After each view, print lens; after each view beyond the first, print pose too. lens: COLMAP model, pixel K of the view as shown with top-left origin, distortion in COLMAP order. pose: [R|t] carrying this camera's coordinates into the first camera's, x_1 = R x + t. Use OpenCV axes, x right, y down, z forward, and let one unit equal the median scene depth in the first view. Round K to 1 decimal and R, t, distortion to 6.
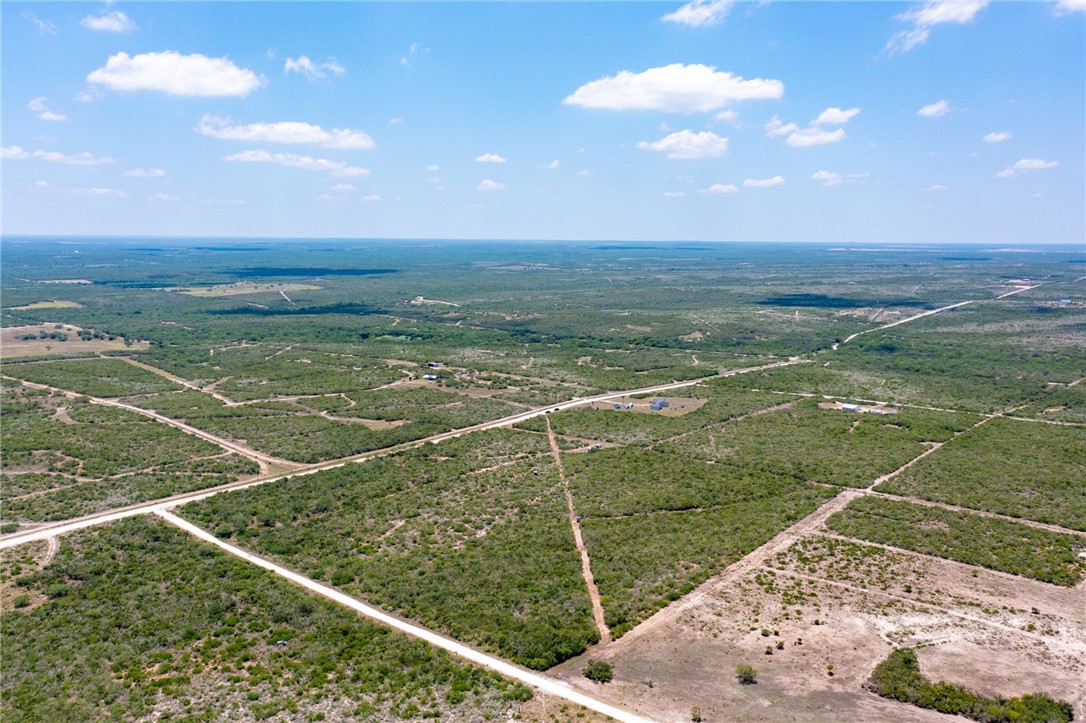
lens RADIAL K [[857.3, 0, 543.0], [0, 857.3, 361.5], [0, 0, 1]] dist [-0.003858, -0.000182]
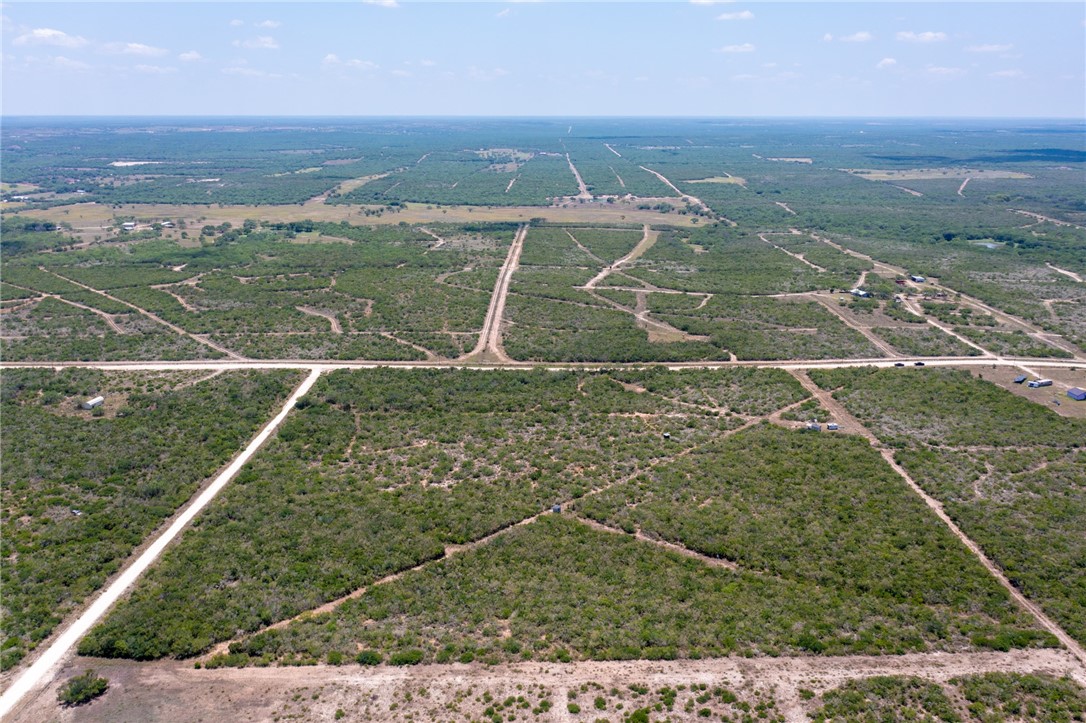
lens RADIAL K [[875.0, 0, 543.0], [0, 875.0, 361.5], [0, 0, 1]] dist [-0.005998, -0.003303]
pose [[0.646927, 0.206146, -0.734159, 0.604377], [-0.111879, 0.978006, 0.176030, -0.063036], [0.754300, -0.031741, 0.655762, 0.616608]]
